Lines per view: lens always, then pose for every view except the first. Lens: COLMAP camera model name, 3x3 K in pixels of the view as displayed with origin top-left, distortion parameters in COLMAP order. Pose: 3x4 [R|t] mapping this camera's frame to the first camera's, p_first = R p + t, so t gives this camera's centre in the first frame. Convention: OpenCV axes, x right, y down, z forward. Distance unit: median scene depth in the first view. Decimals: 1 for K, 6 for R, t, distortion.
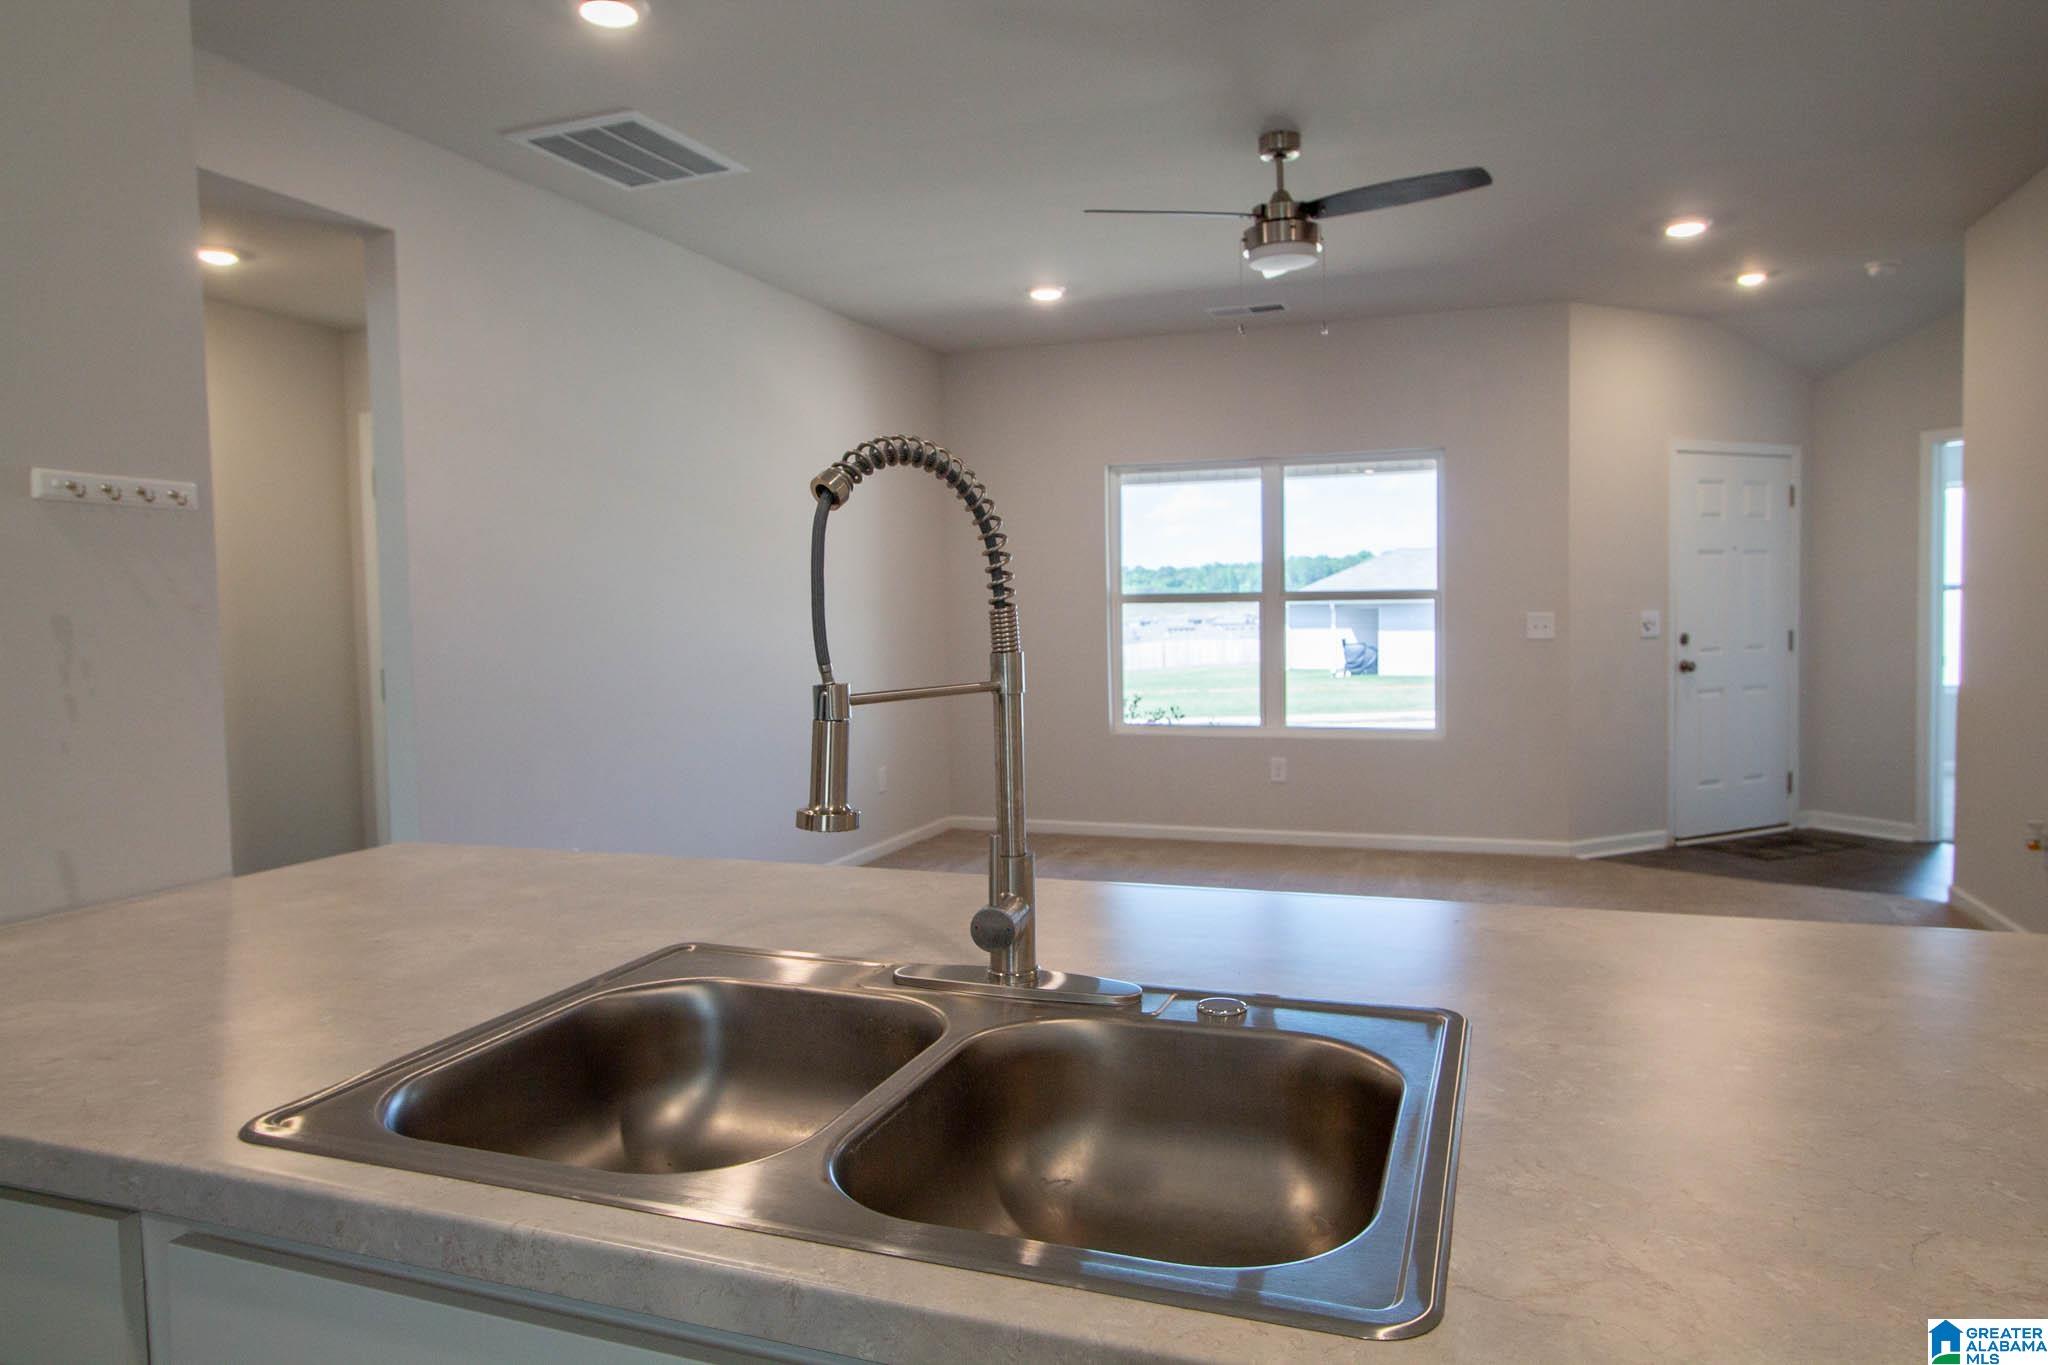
lens RADIAL K [[1333.6, 0, 1024.0], [0, 1333.6, 682.5], [0, 0, 1]] dist [-0.003394, 0.002430]
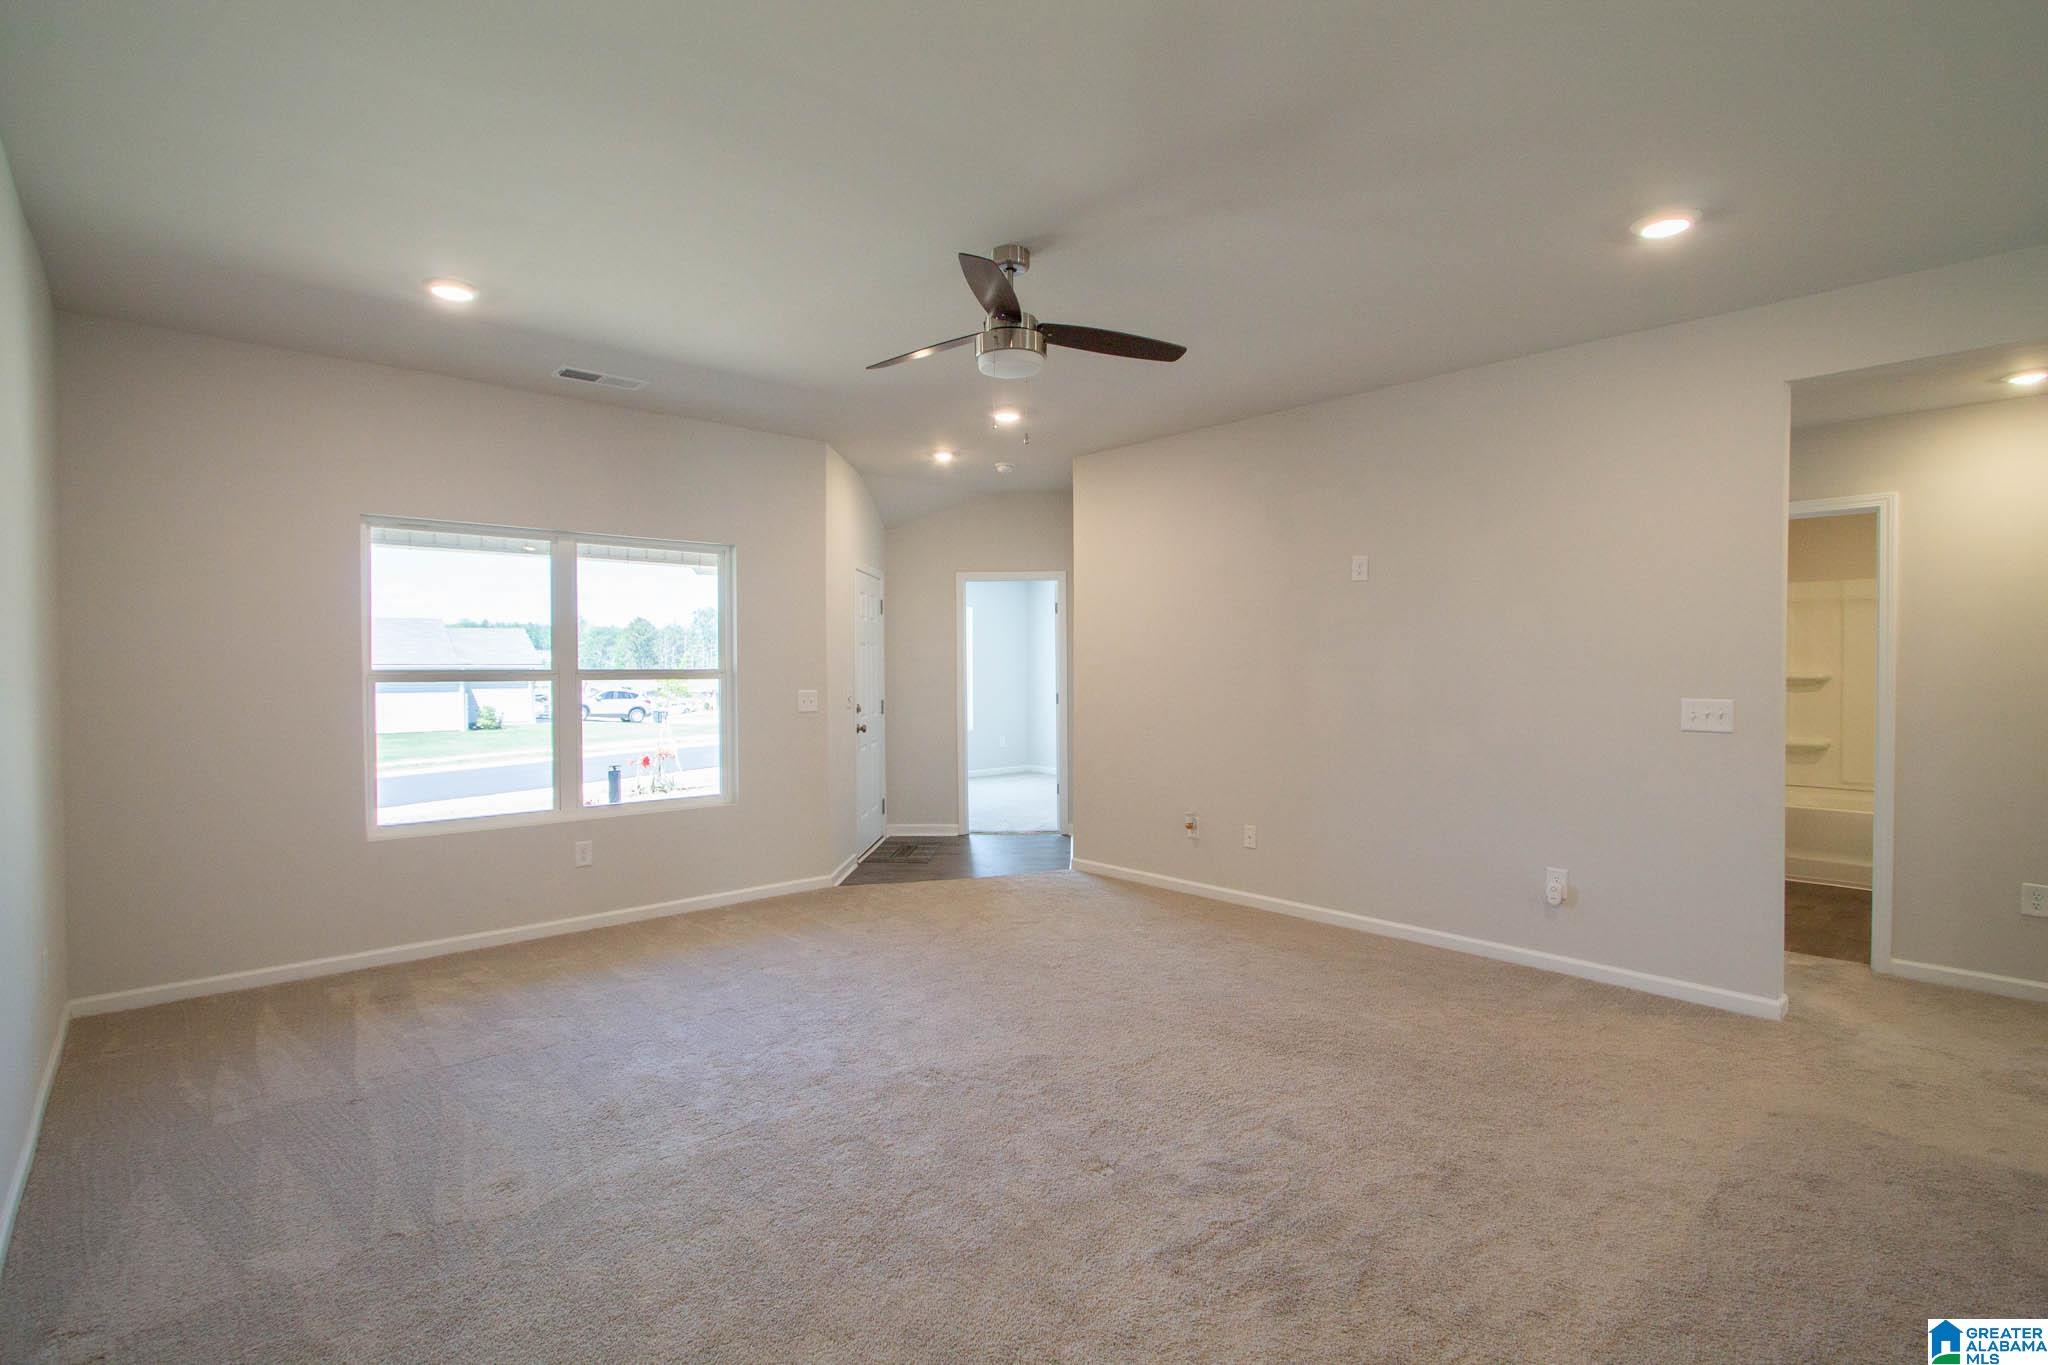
lens RADIAL K [[963.3, 0, 1030.9], [0, 963.3, 680.8], [0, 0, 1]] dist [-0.007114, -0.000263]
pose [[0.469929, 0.000582, 0.882704, -0.282015], [0.041455, 0.998882, -0.022729, -0.031485], [-0.881730, 0.047273, 0.469379, 0.387078]]
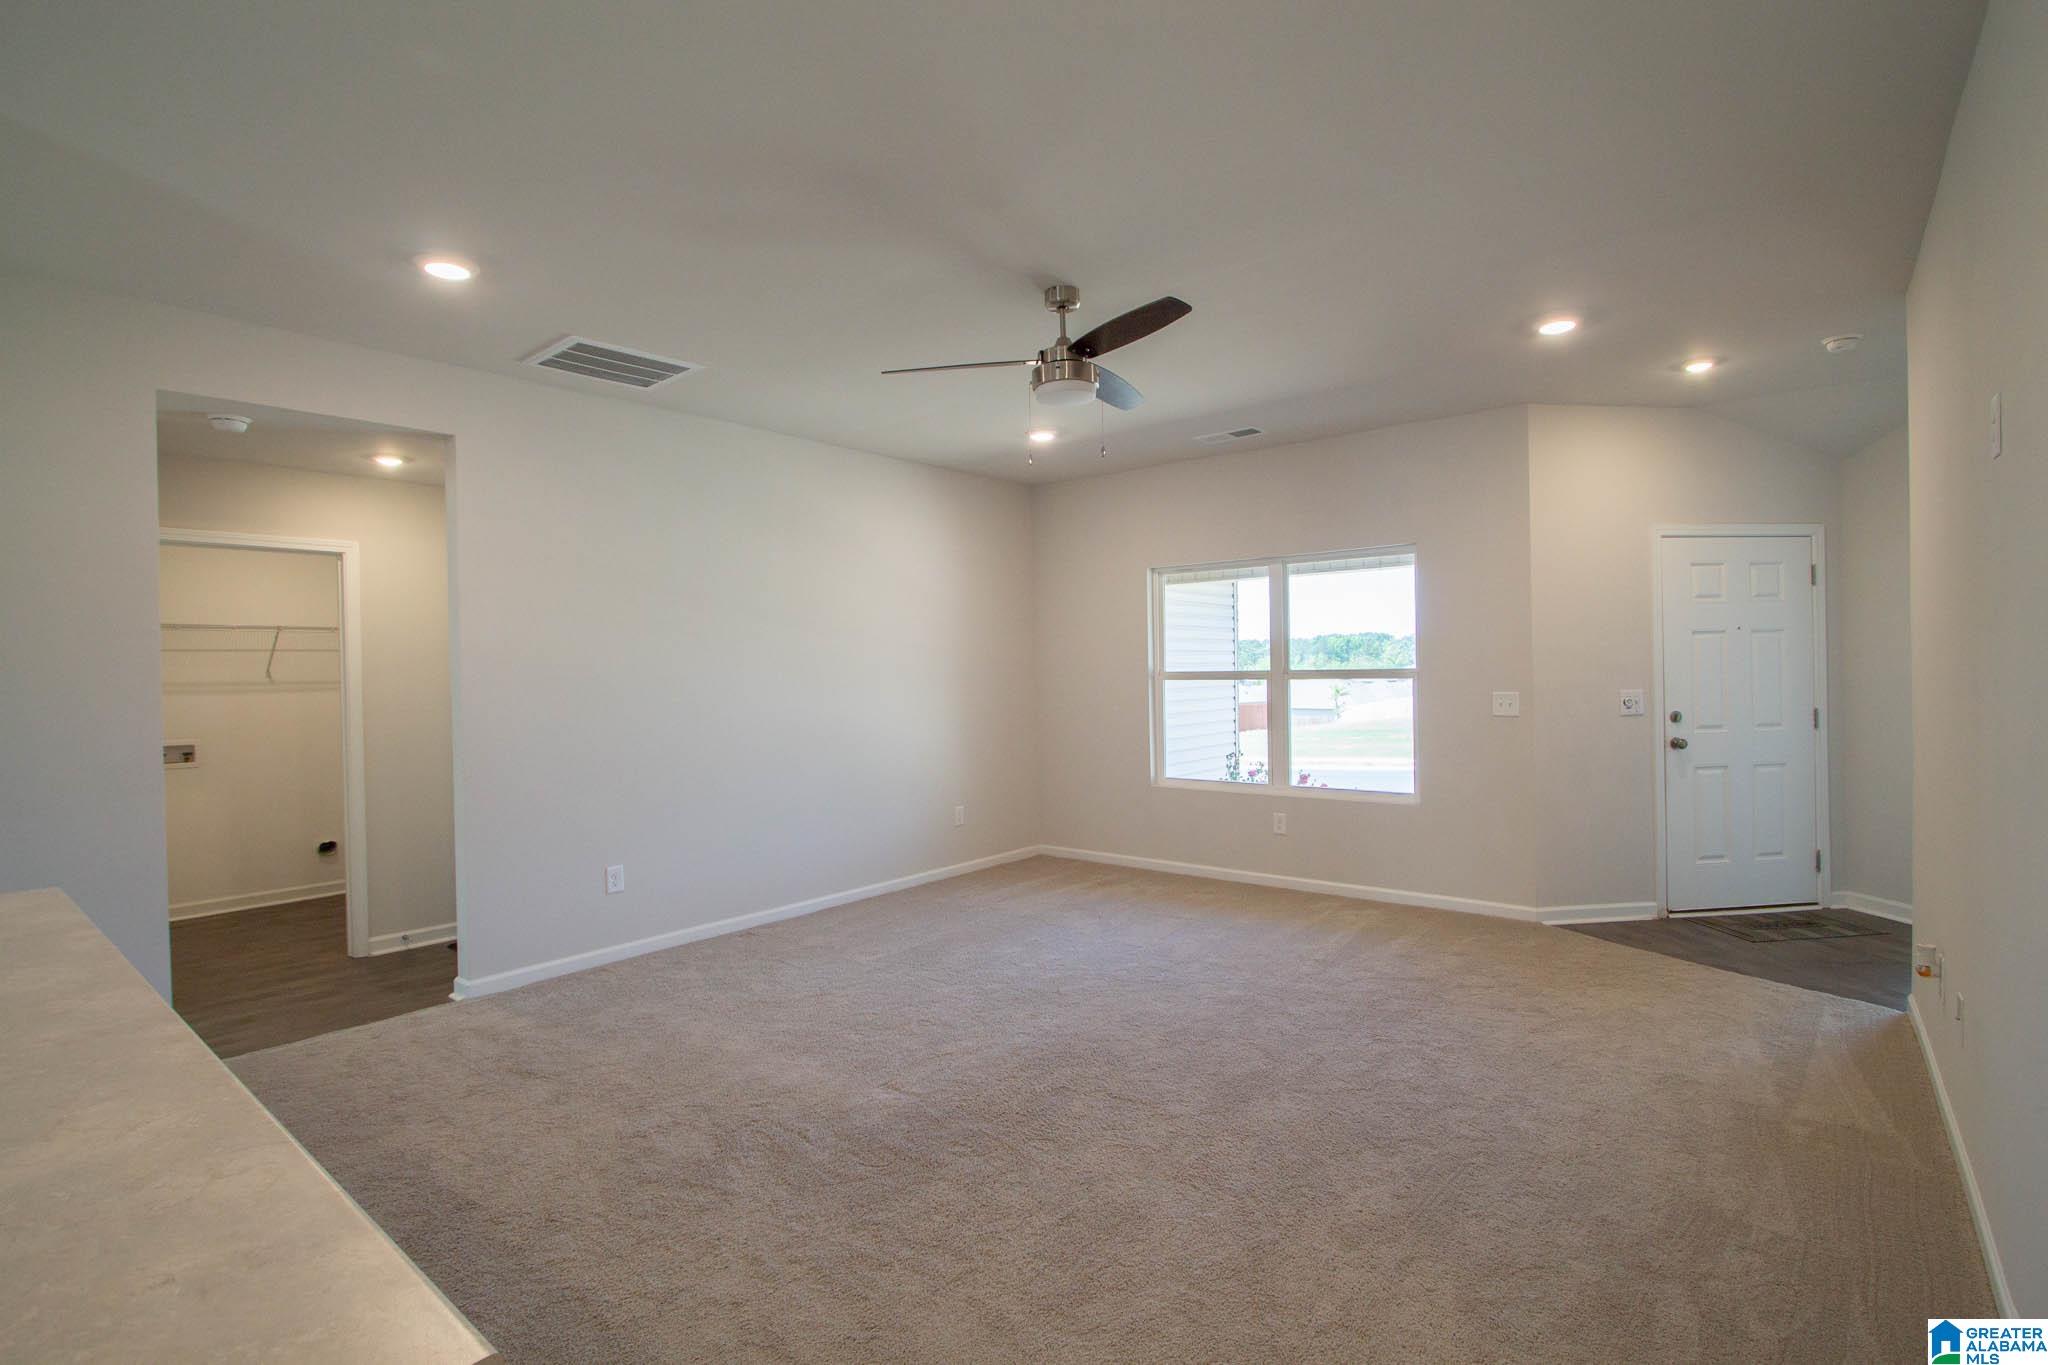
lens RADIAL K [[963.3, 0, 1030.9], [0, 963.3, 680.8], [0, 0, 1]] dist [-0.007114, -0.000263]
pose [[0.945495, 0.002074, -0.325631, 0.265379], [-0.014985, 0.999198, -0.037145, -0.025371], [0.325292, 0.040000, 0.944767, 0.133859]]
